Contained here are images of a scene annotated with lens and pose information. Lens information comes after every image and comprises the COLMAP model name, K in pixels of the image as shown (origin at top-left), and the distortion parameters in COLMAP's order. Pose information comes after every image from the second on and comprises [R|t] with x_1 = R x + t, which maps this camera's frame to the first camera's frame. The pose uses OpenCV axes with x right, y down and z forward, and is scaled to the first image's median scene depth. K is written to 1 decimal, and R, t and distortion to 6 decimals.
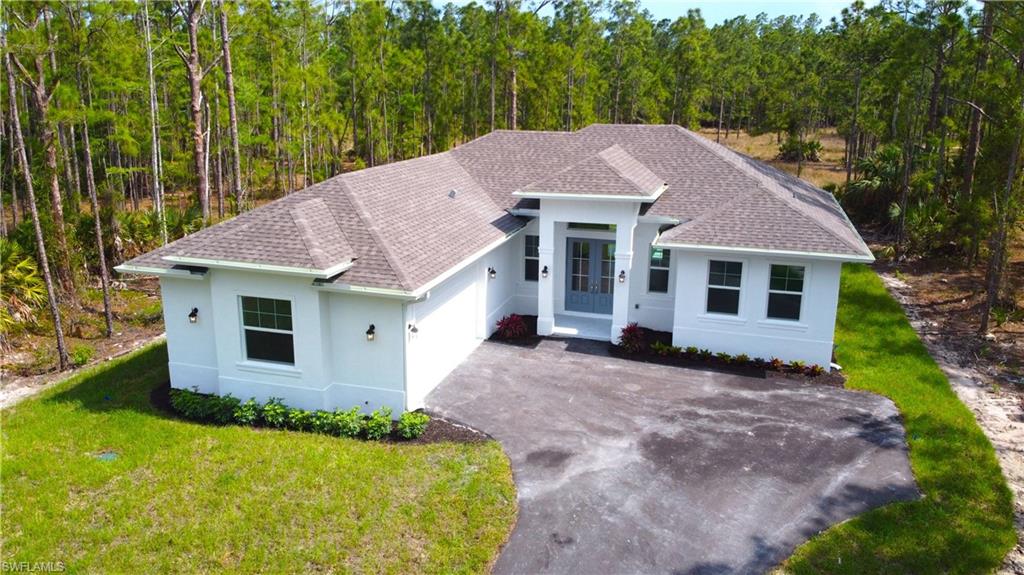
lens RADIAL K [[761.7, 0, 493.3], [0, 761.7, 290.9], [0, 0, 1]] dist [0.033728, -0.119522]
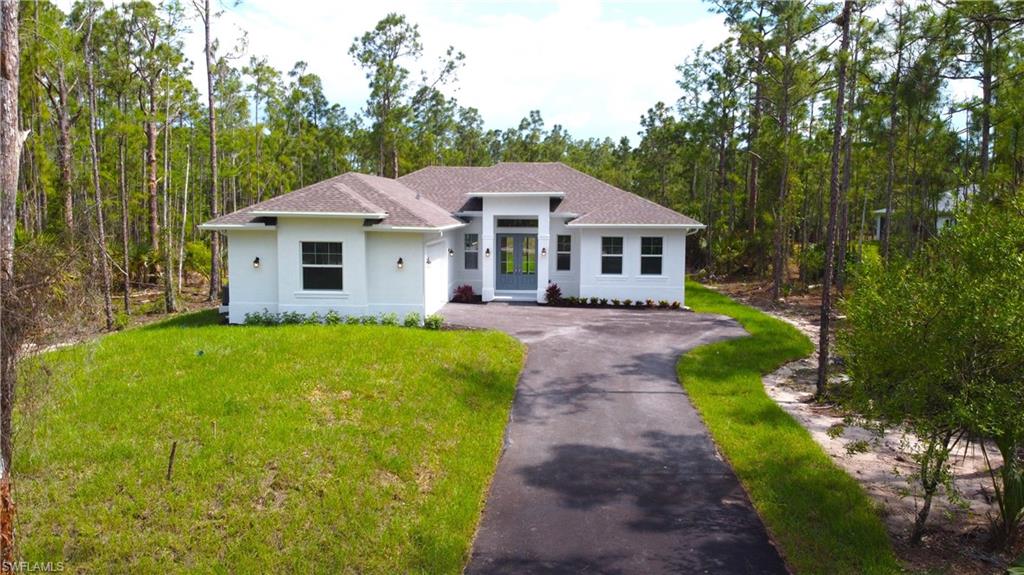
lens RADIAL K [[761.7, 0, 509.9], [0, 761.7, 284.3], [0, 0, 1]] dist [0.033728, -0.119522]
pose [[0.966332, -0.022559, 0.256309, -0.294773], [0.064676, 0.985462, -0.157102, 0.298993], [-0.249039, 0.168389, 0.953742, -0.378125]]
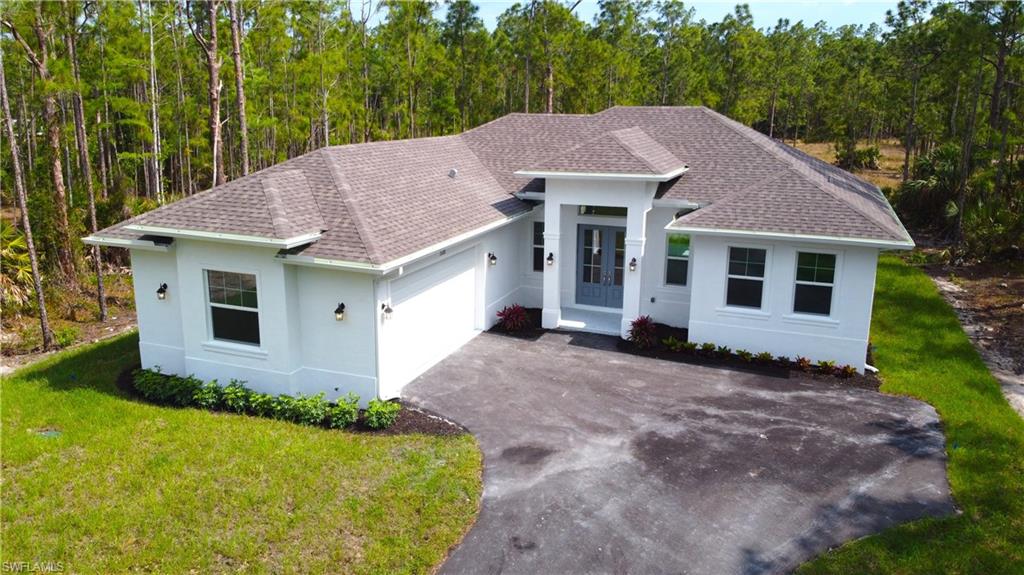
lens RADIAL K [[761.7, 0, 493.0], [0, 761.7, 291.4], [0, 0, 1]] dist [0.033728, -0.119522]
pose [[0.997254, 0.020566, -0.071138, 0.077310], [-0.021811, 0.999621, -0.016769, 0.037254], [0.070766, 0.018275, 0.997326, 0.088275]]
